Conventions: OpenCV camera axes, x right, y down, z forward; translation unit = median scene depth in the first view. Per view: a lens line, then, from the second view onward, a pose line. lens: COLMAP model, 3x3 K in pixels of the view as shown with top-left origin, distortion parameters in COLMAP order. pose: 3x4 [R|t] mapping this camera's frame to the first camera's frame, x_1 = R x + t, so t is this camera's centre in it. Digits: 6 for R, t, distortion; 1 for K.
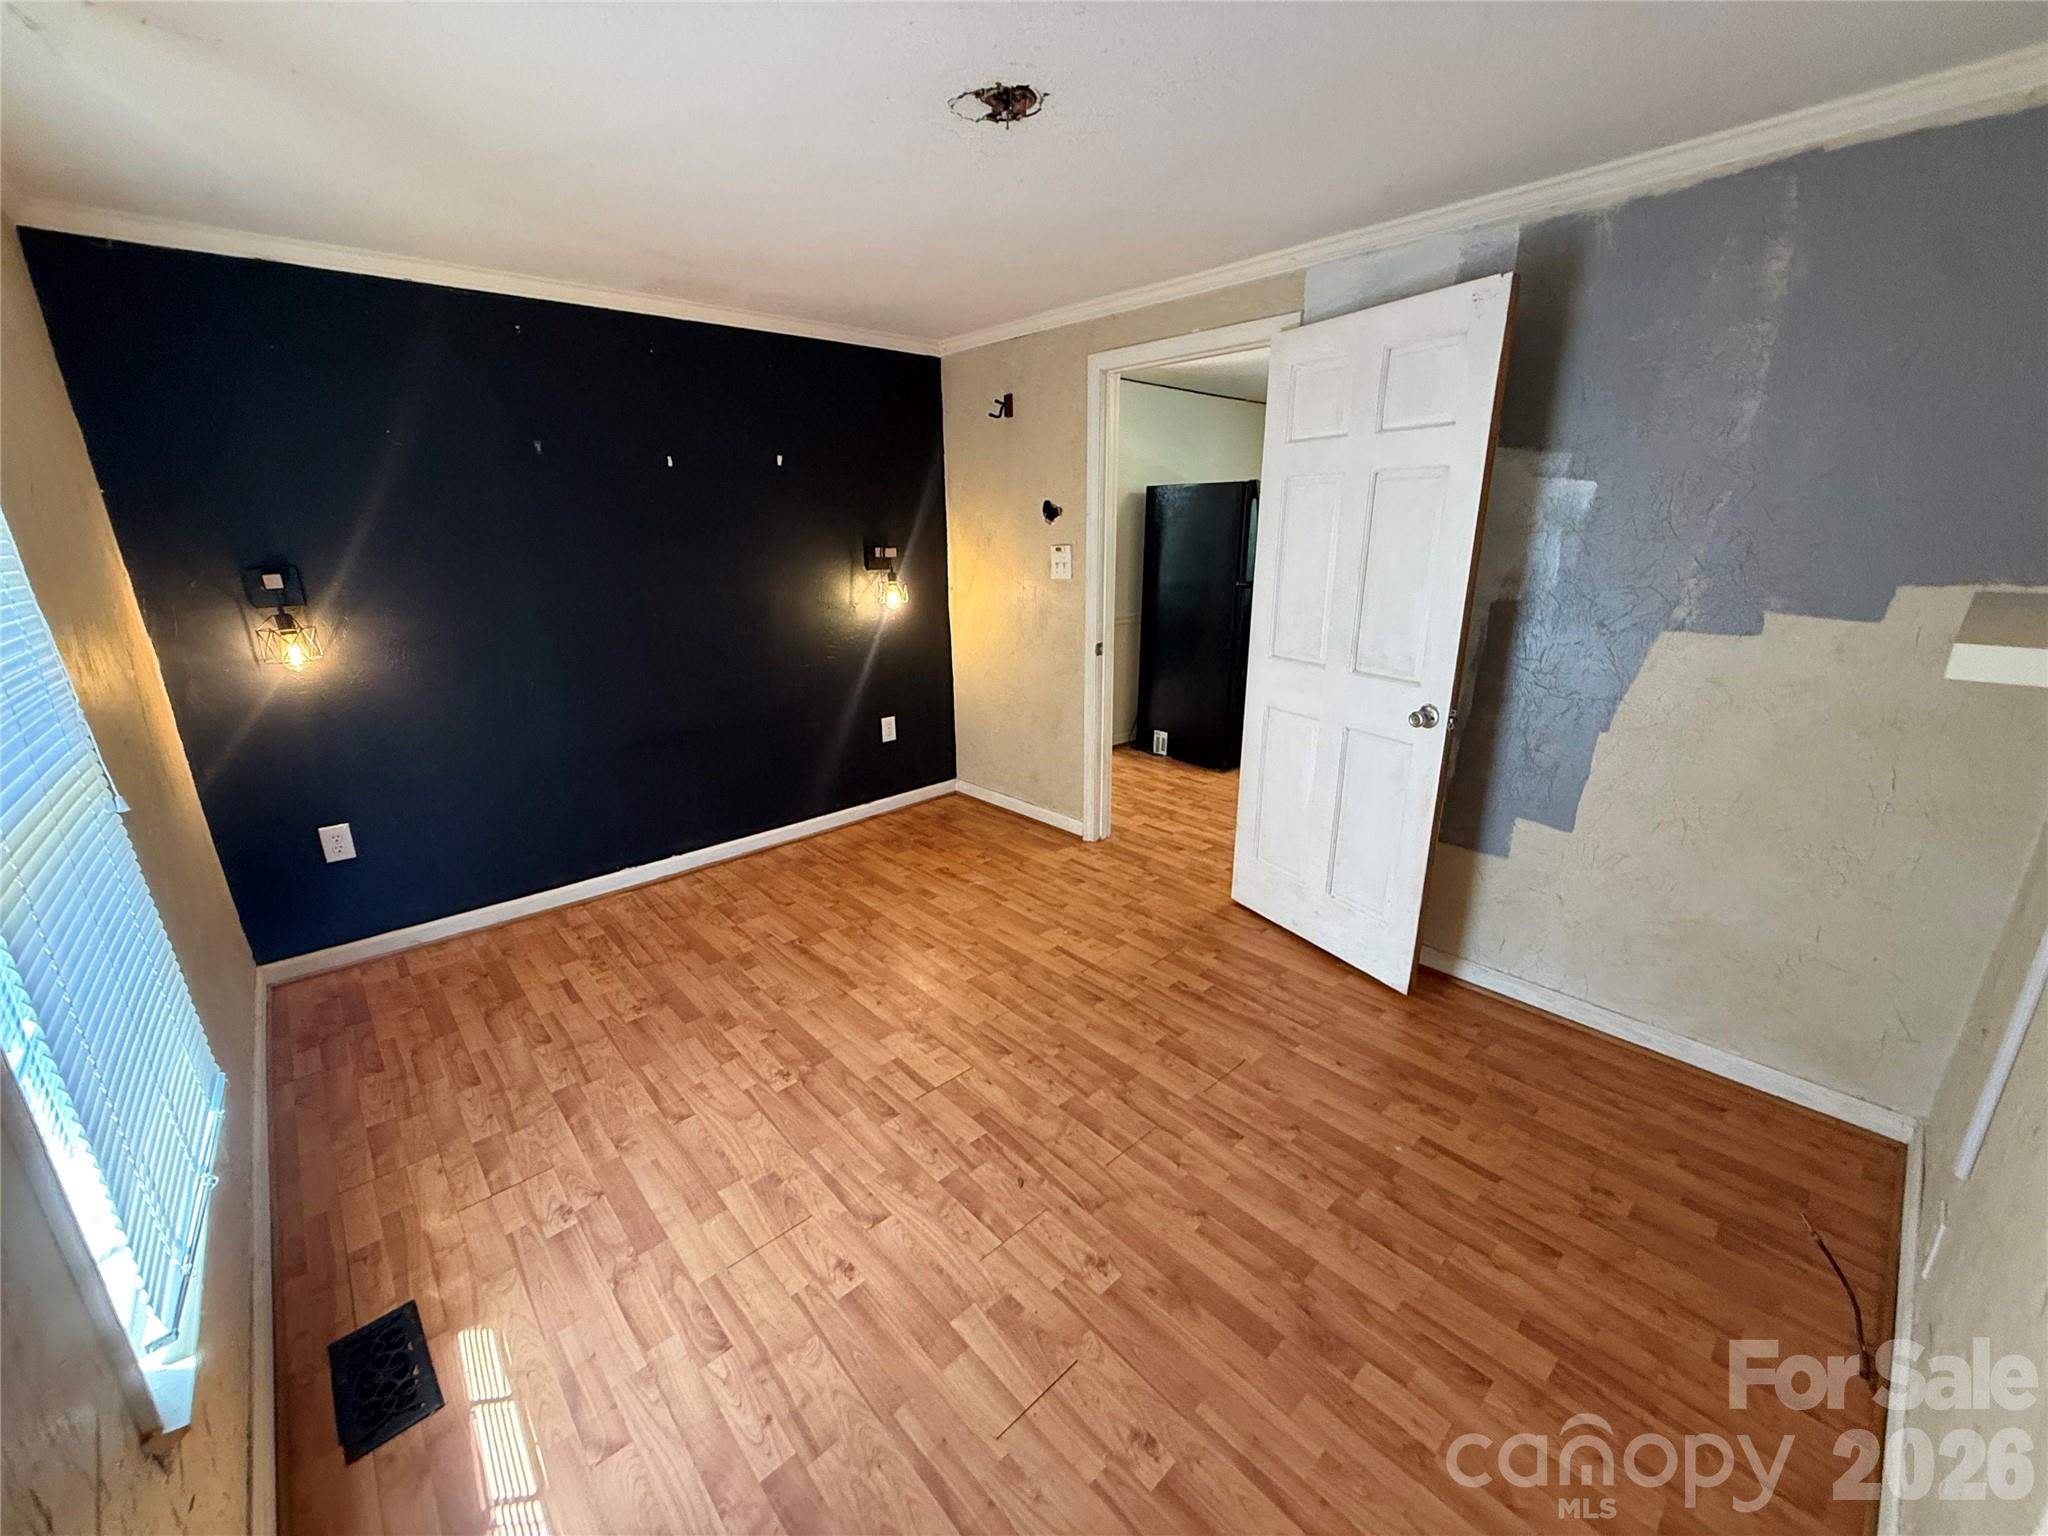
lens RADIAL K [[818.7, 0, 1020.9], [0, 818.7, 768.7], [0, 0, 1]] dist [-0.001687, 0.000842]
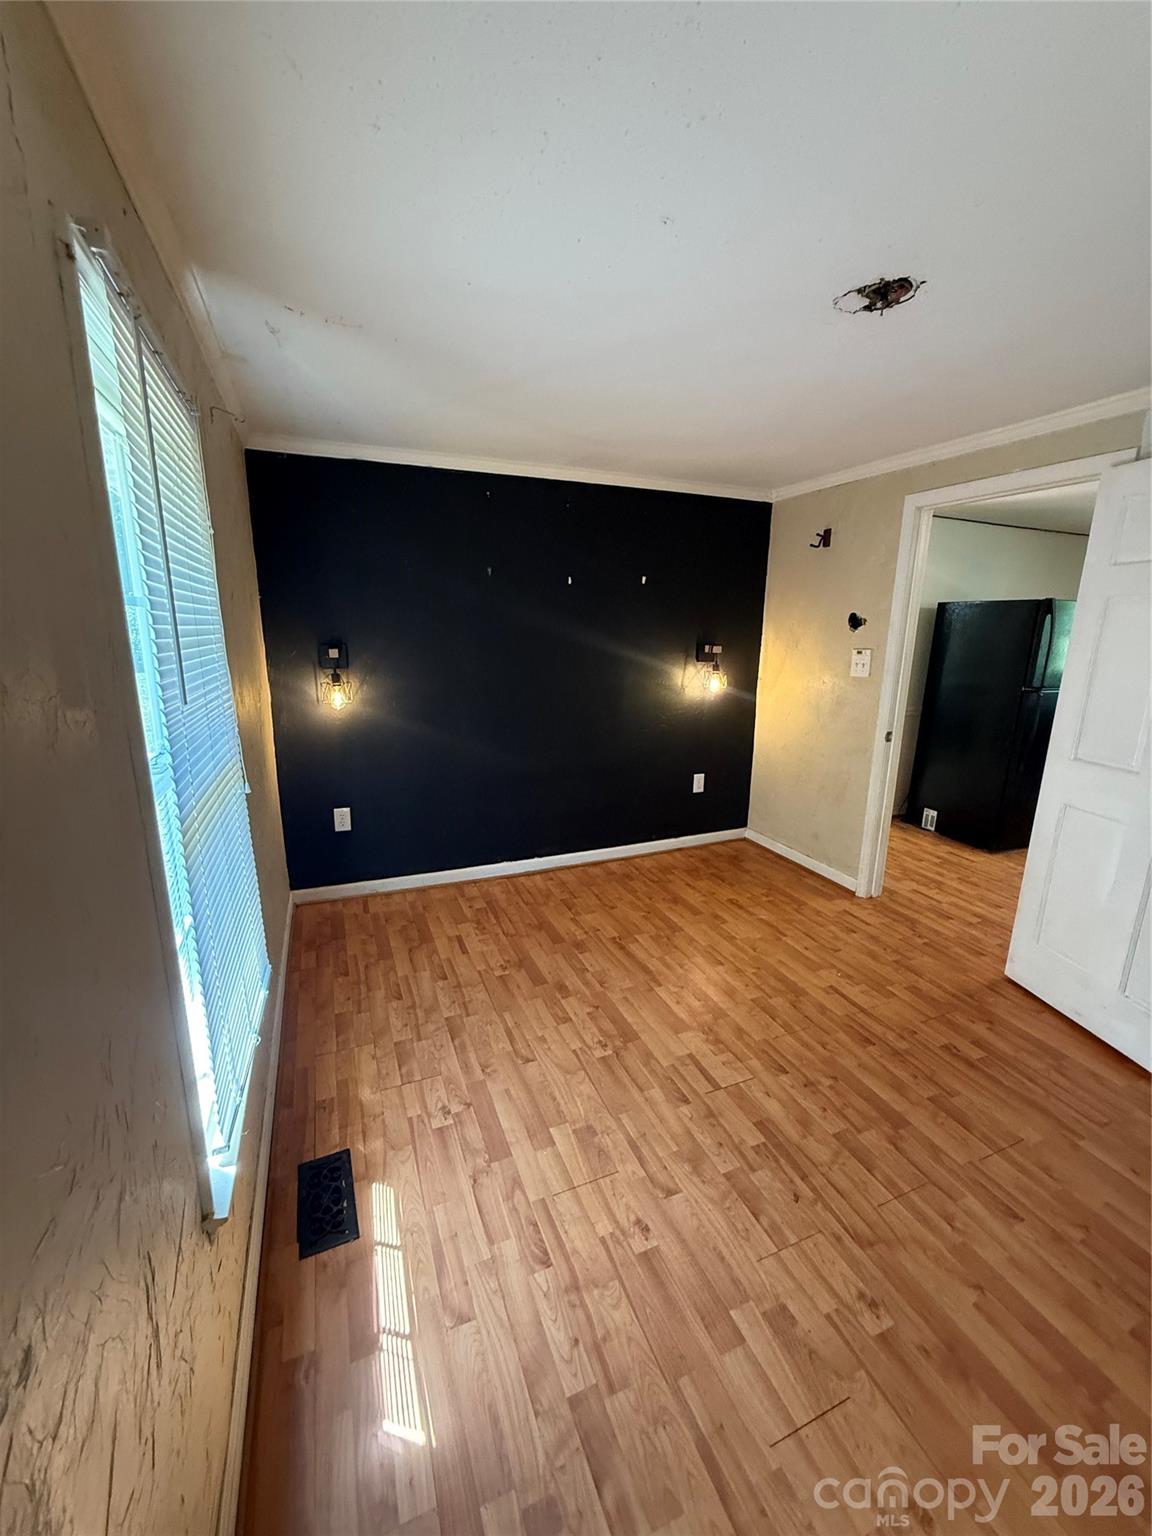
lens RADIAL K [[614.0, 0, 575.4], [0, 614.0, 765.7], [0, 0, 1]] dist [-0.001687, 0.000842]
pose [[0.940644, 0.100703, -0.324109, -0.064765], [-0.122135, 0.991427, -0.046420, -0.013830], [0.316656, 0.083249, 0.944880, 0.036902]]
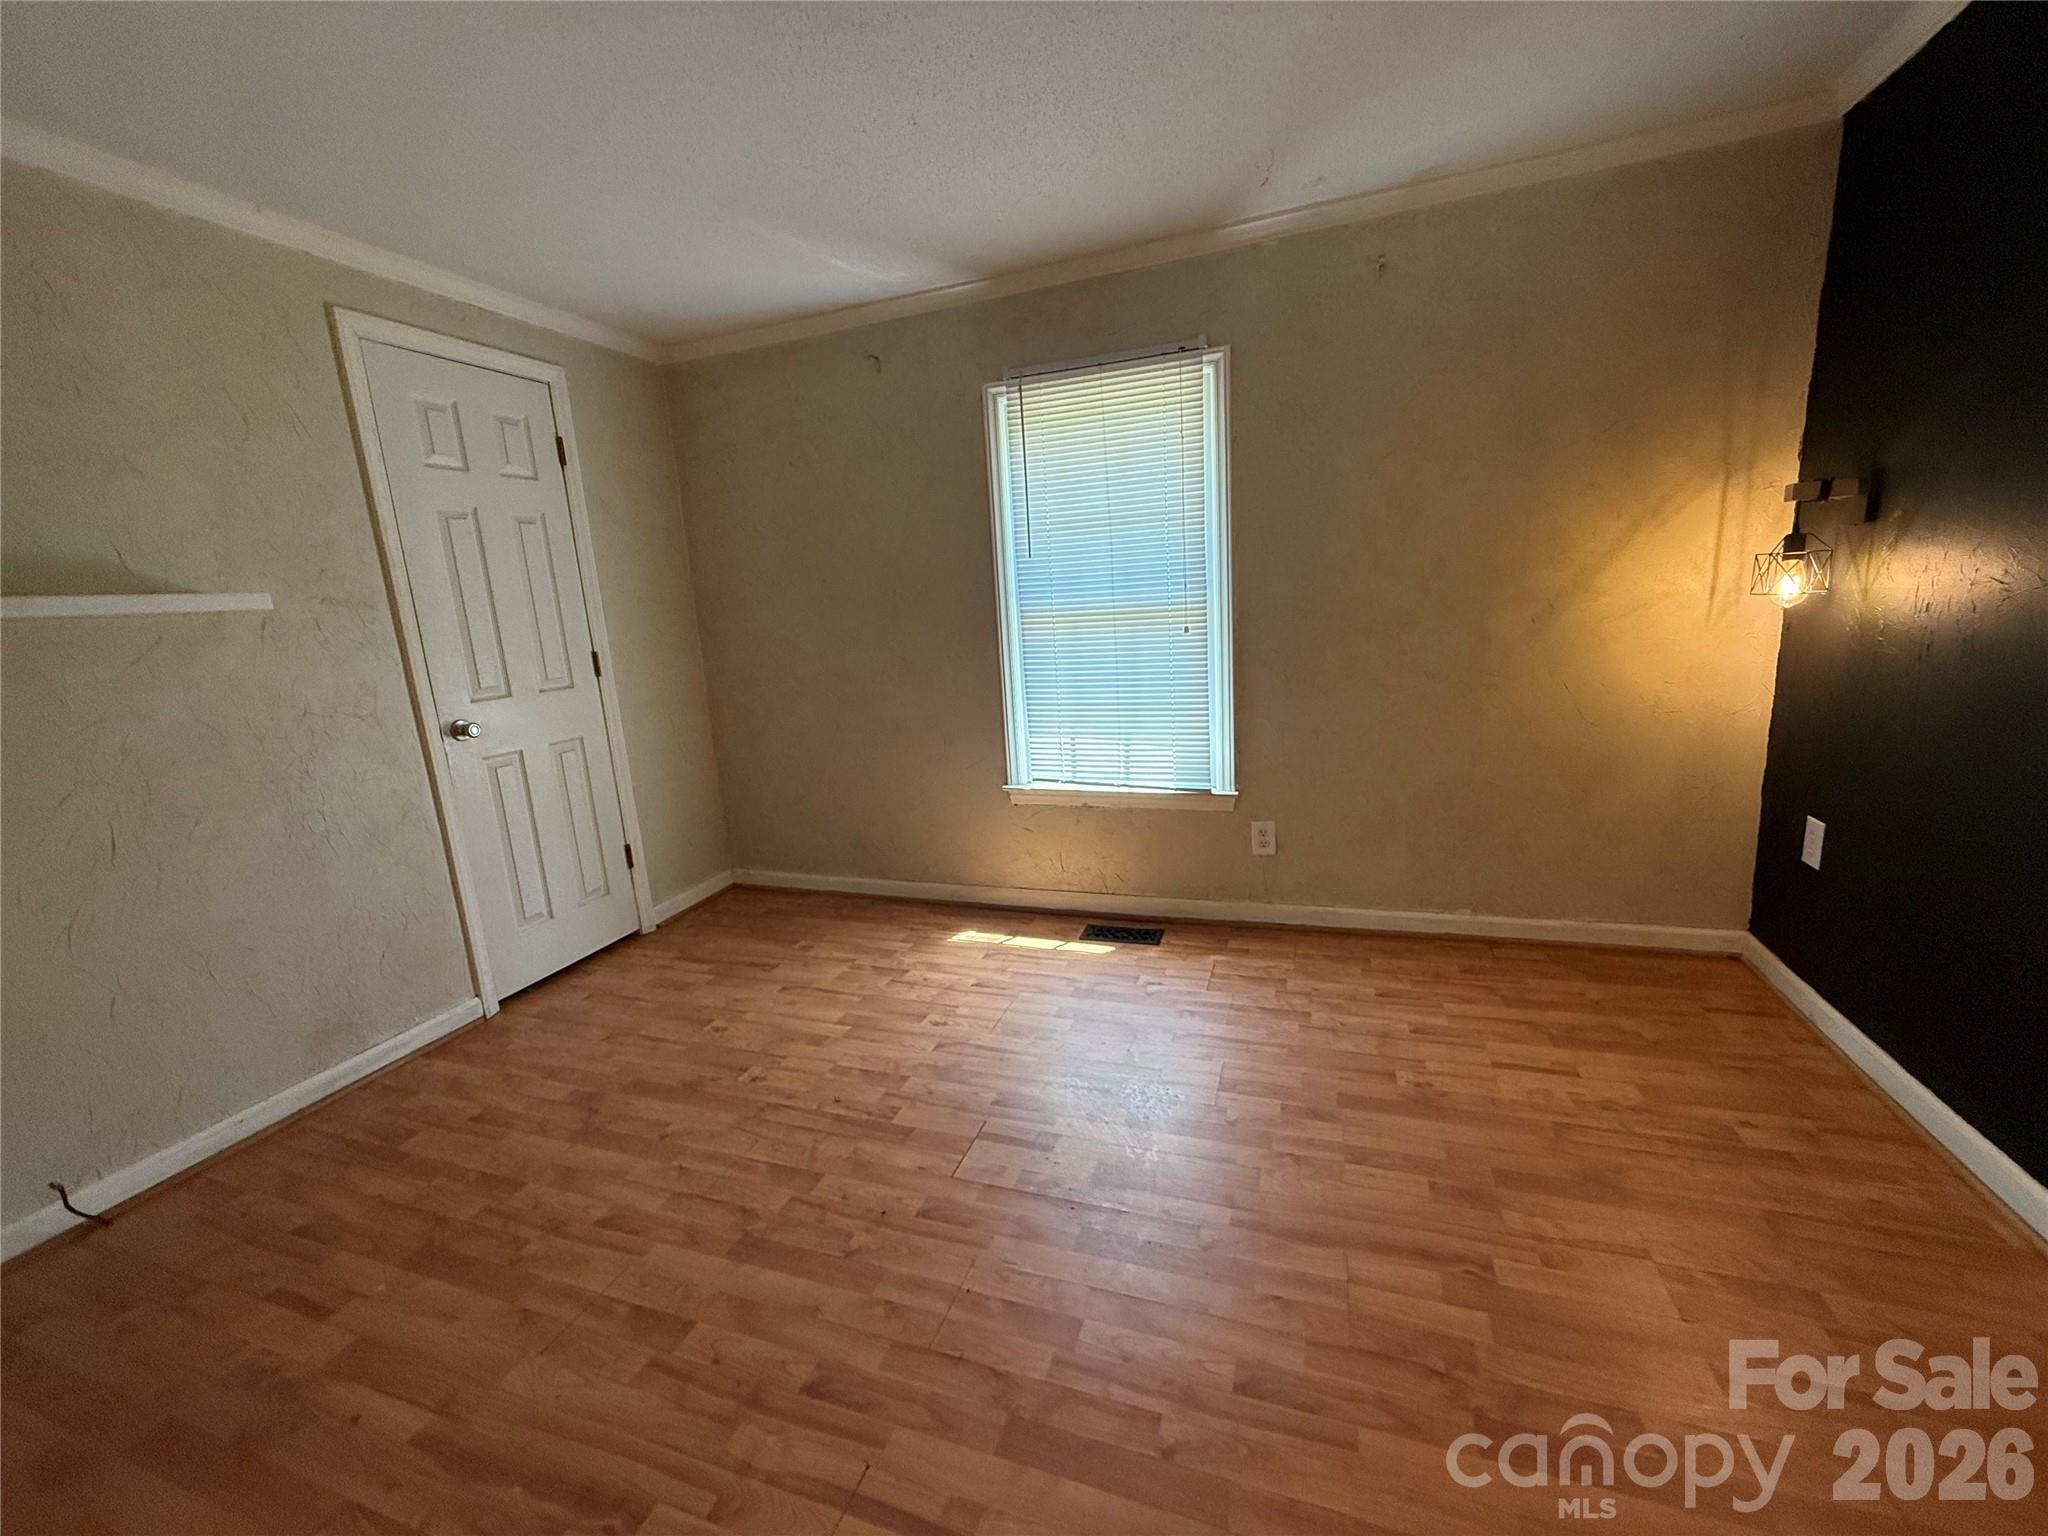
lens RADIAL K [[818.7, 0, 1027.4], [0, 818.7, 766.9], [0, 0, 1]] dist [-0.001687, 0.000842]
pose [[-0.877617, 0.168126, -0.448913, 0.171591], [-0.060512, 0.890131, 0.451670, -0.351427], [0.475529, 0.423557, -0.771020, 1.577773]]
